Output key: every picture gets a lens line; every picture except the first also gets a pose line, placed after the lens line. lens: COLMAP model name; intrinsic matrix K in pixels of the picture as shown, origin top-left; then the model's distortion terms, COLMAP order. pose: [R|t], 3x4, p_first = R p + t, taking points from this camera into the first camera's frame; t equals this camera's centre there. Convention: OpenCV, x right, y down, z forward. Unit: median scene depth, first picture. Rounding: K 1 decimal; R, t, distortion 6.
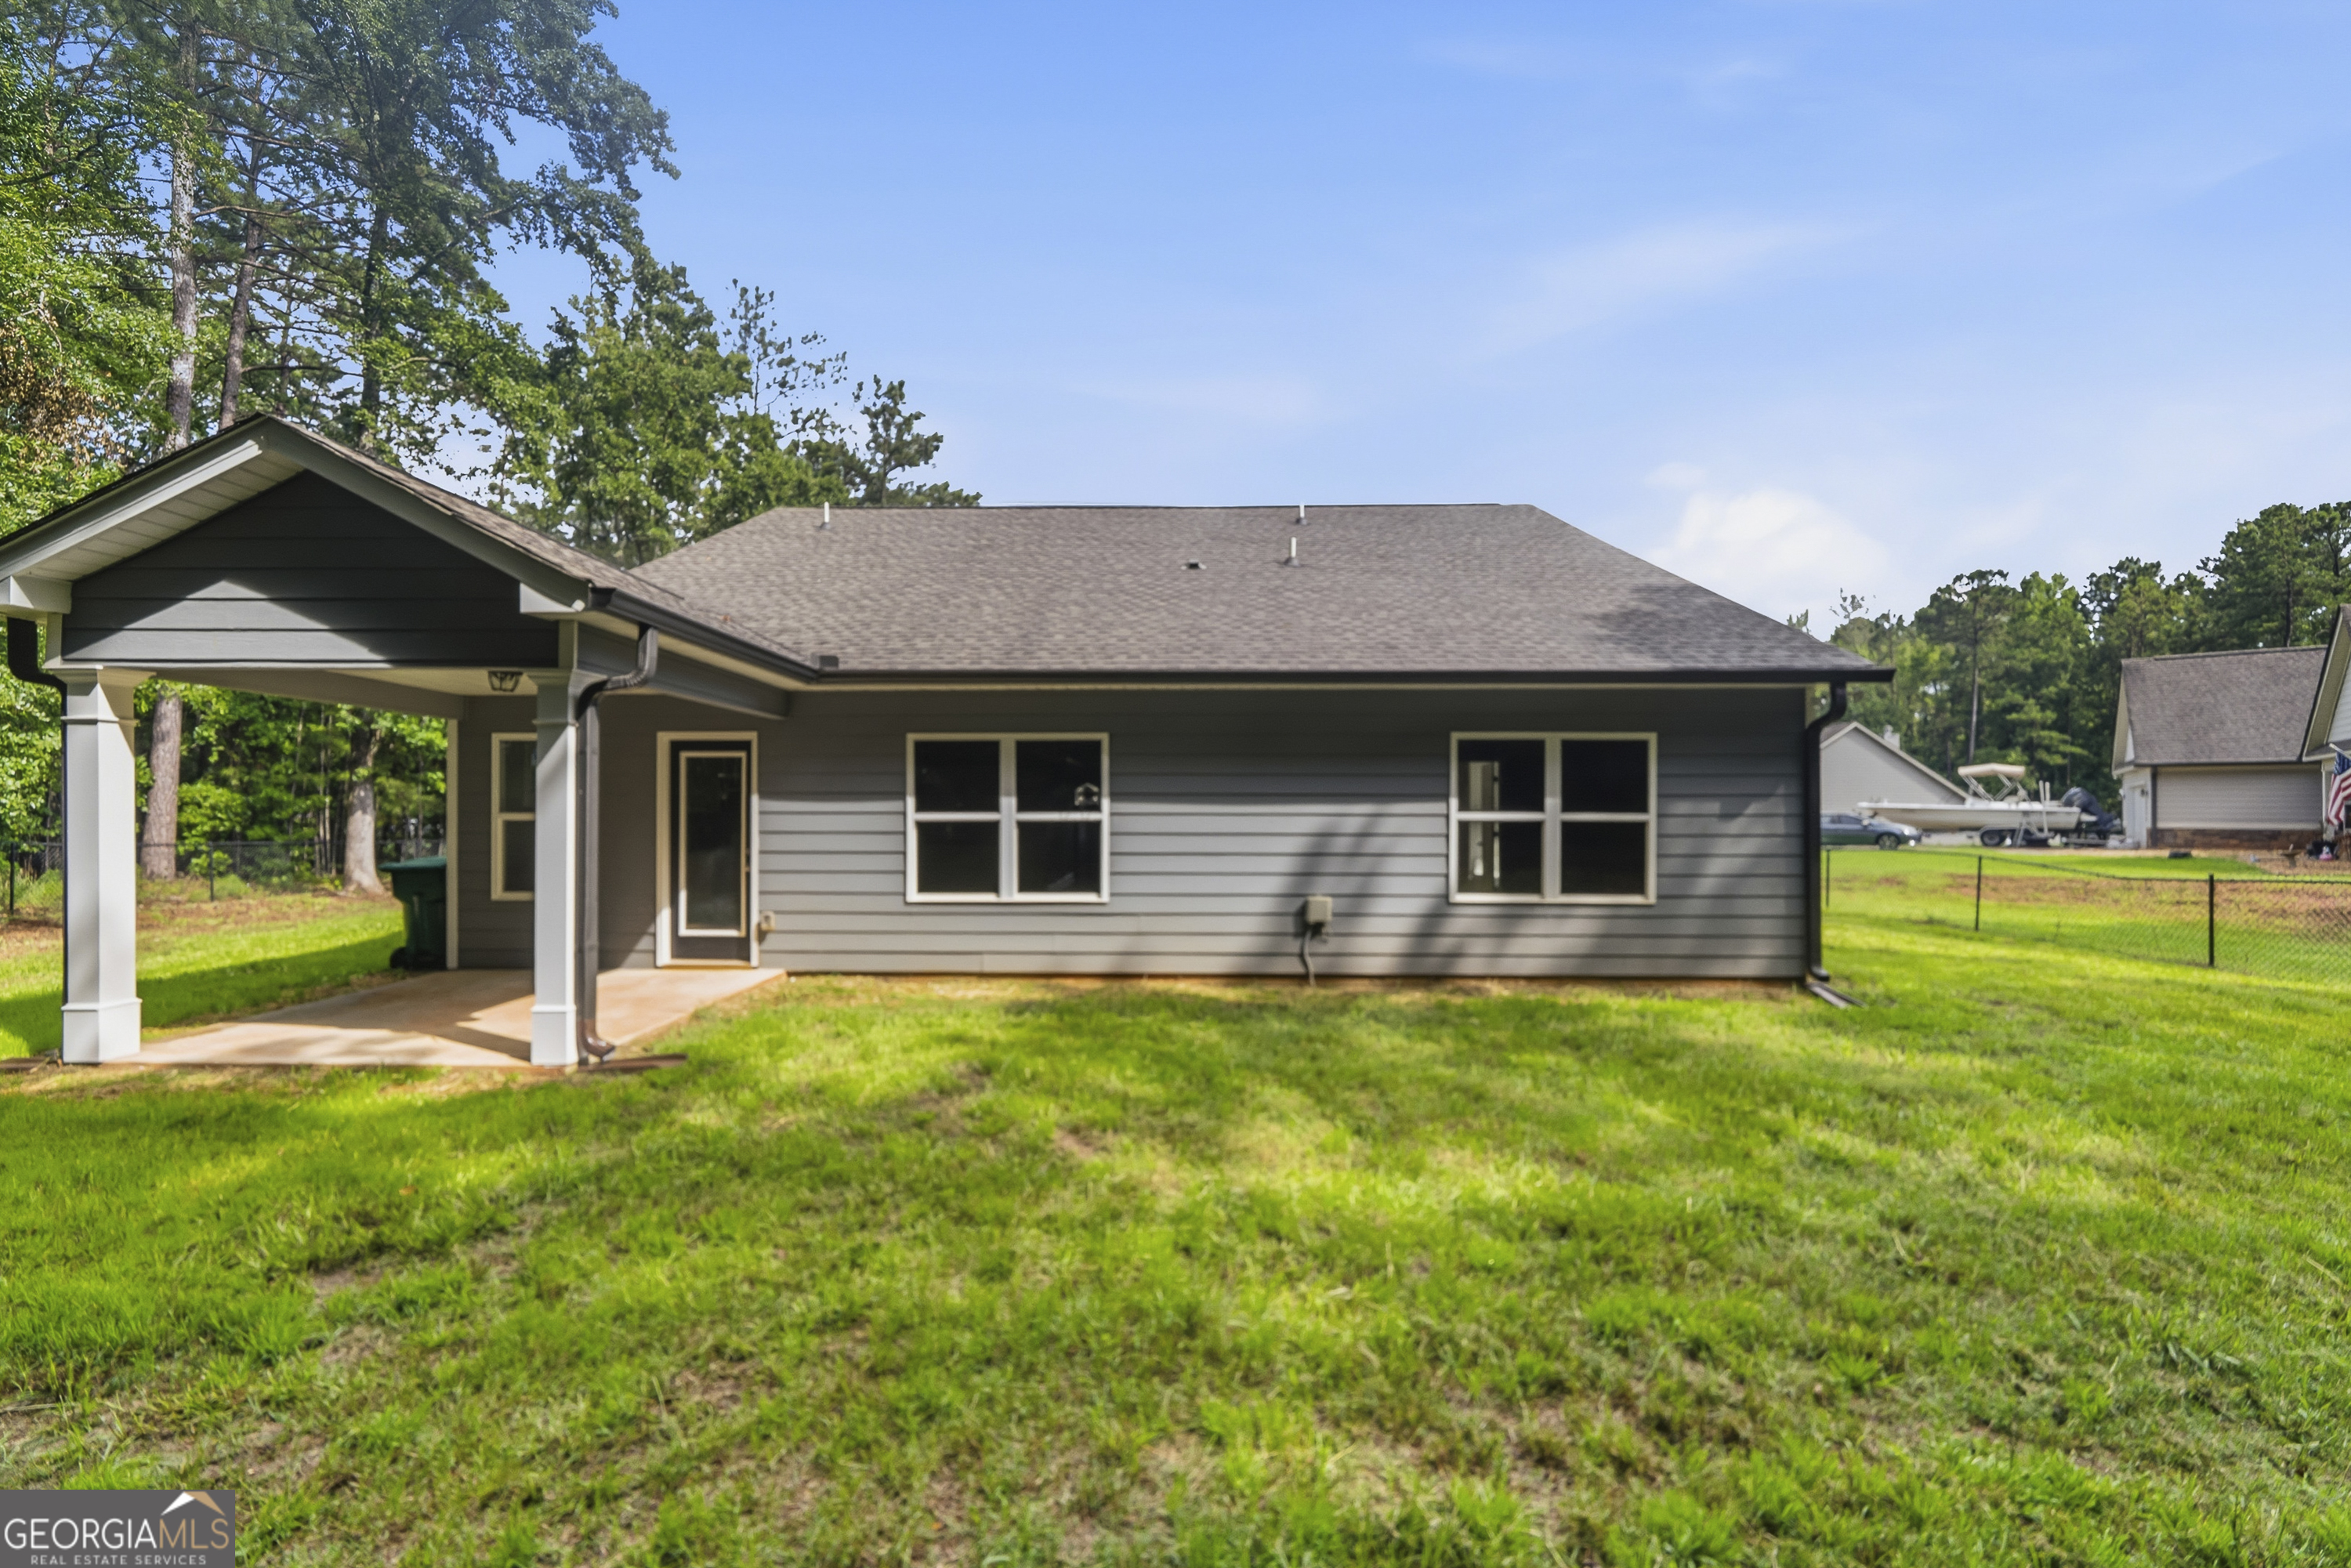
lens RADIAL K [[949.7, 0, 1182.6], [0, 949.7, 802.5], [0, 0, 1]] dist [-0.000976, 0.000192]
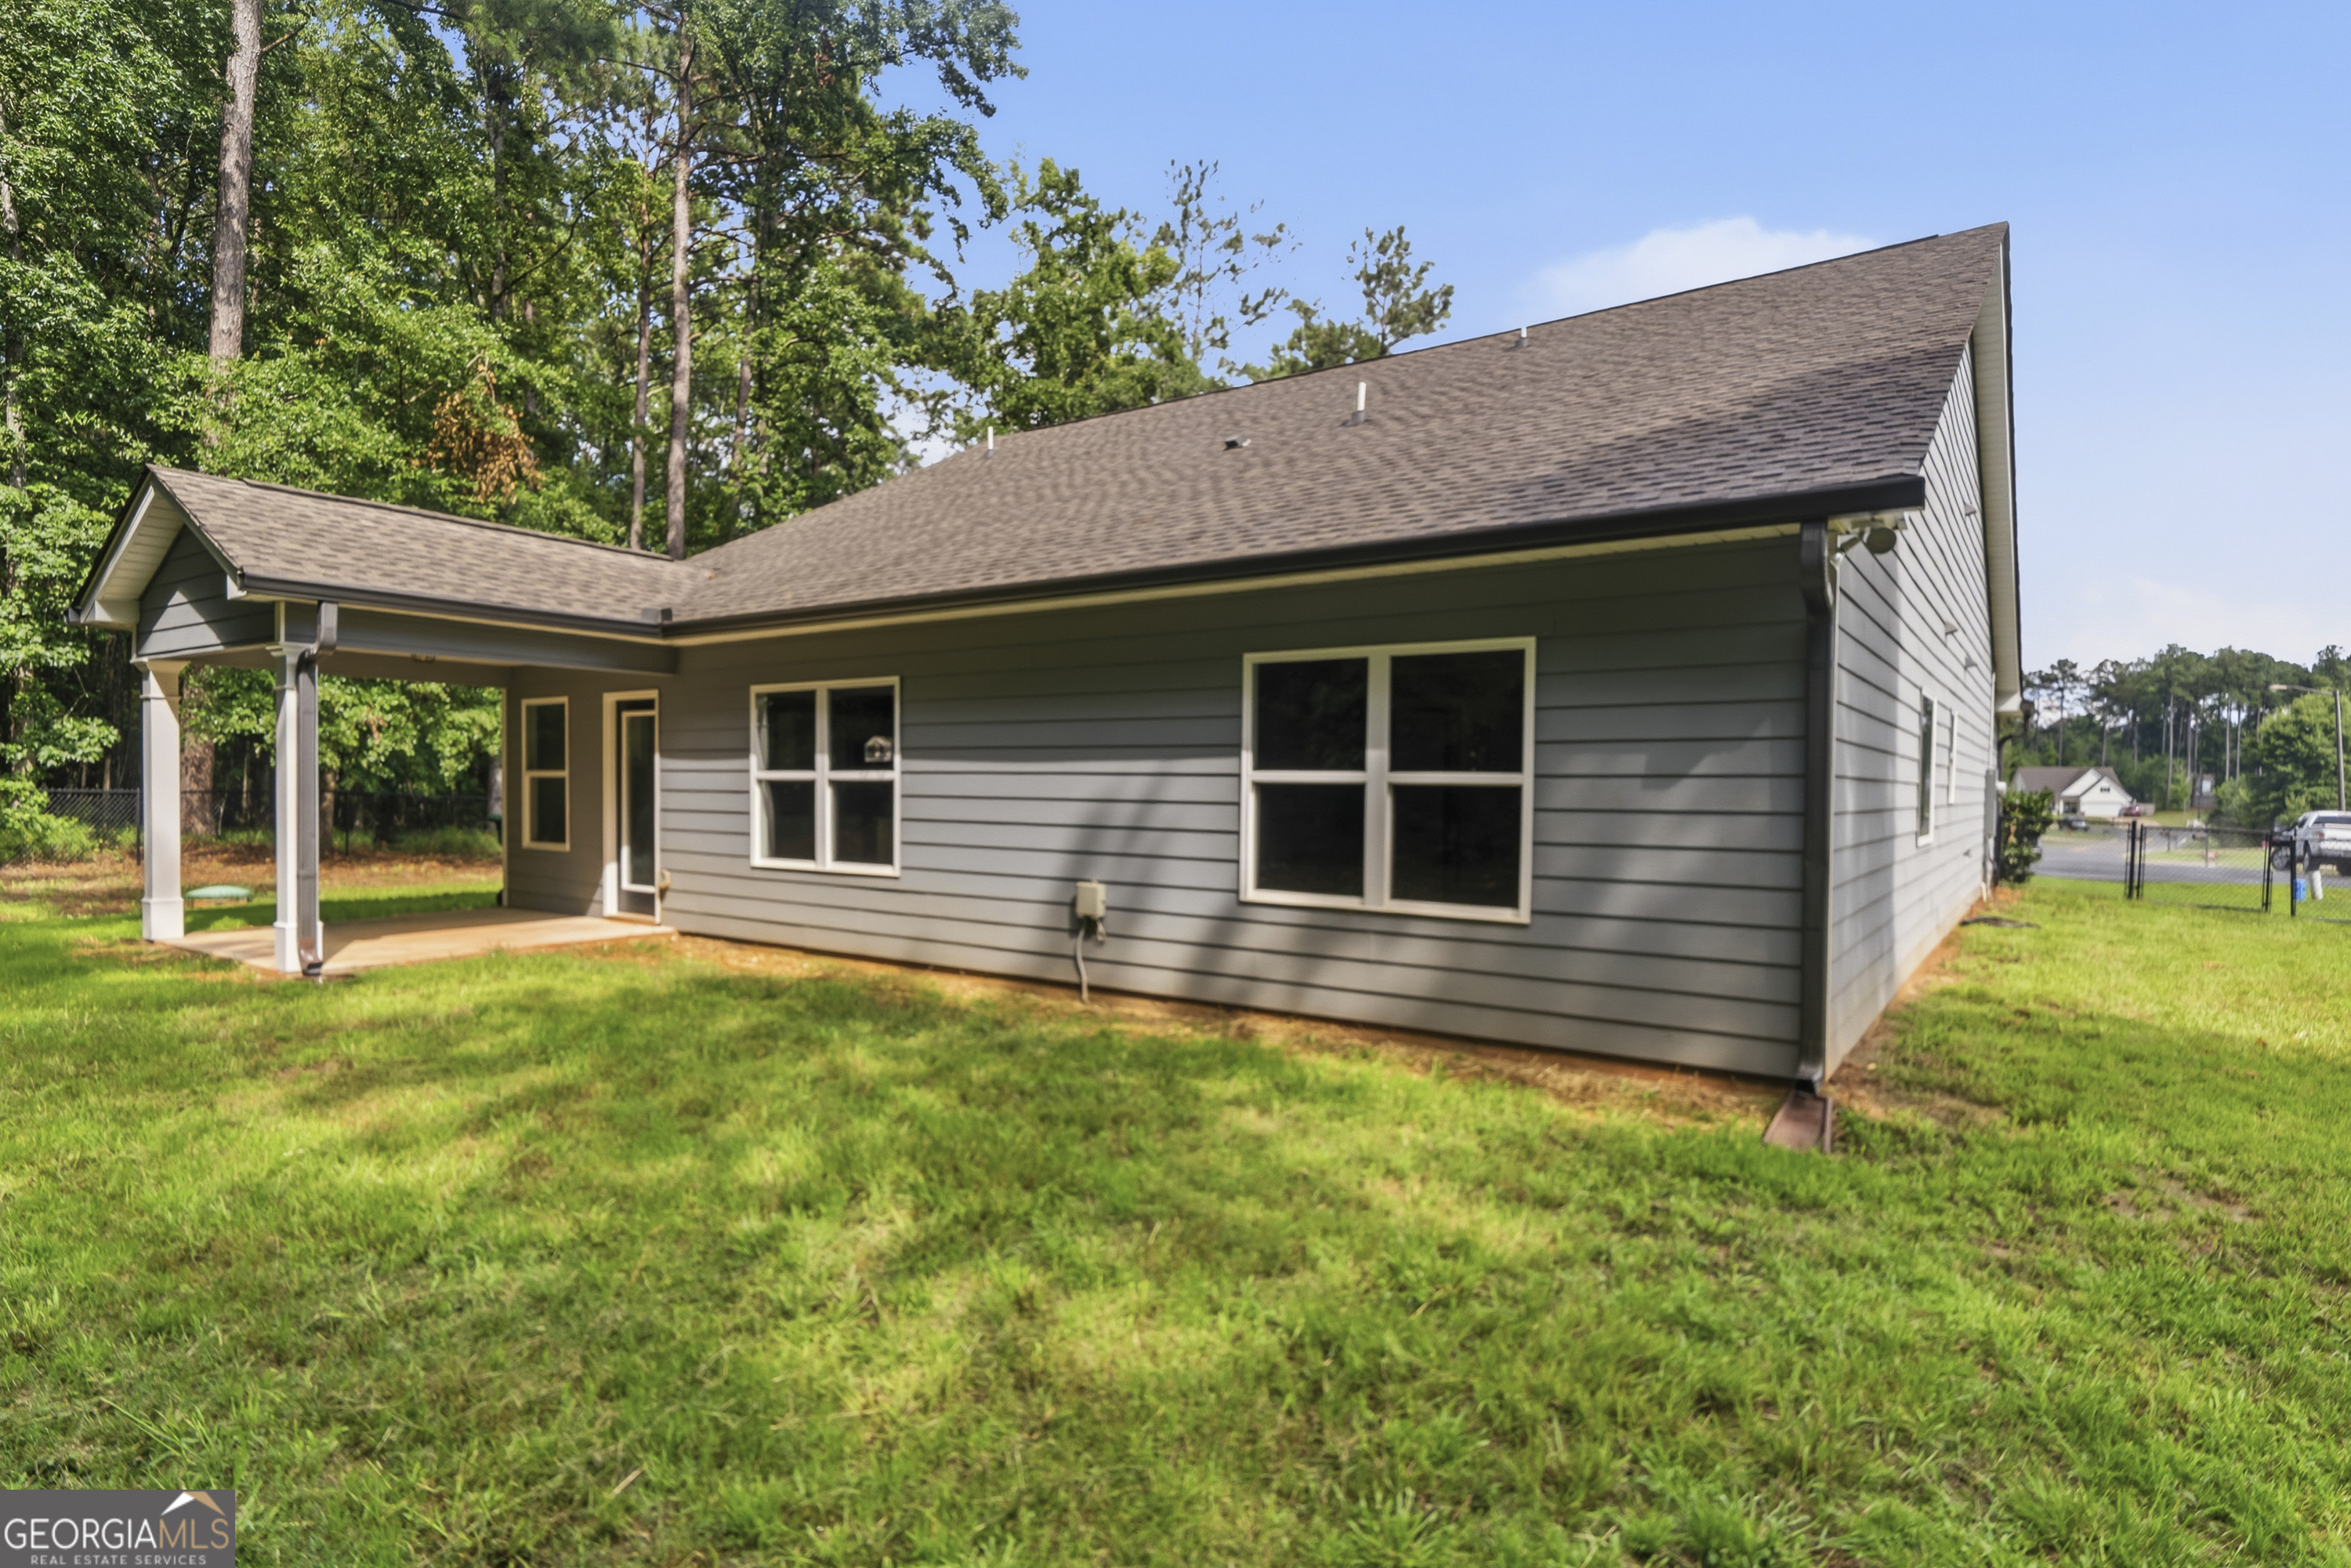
lens RADIAL K [[1229.7, 0, 1187.1], [0, 1229.7, 788.0], [0, 0, 1]] dist [0.007148, 0.000637]
pose [[0.829352, 0.007905, -0.558671, 0.744081], [0.003919, 0.999793, 0.019966, 0.004888], [0.558713, -0.018748, 0.829149, 0.237441]]
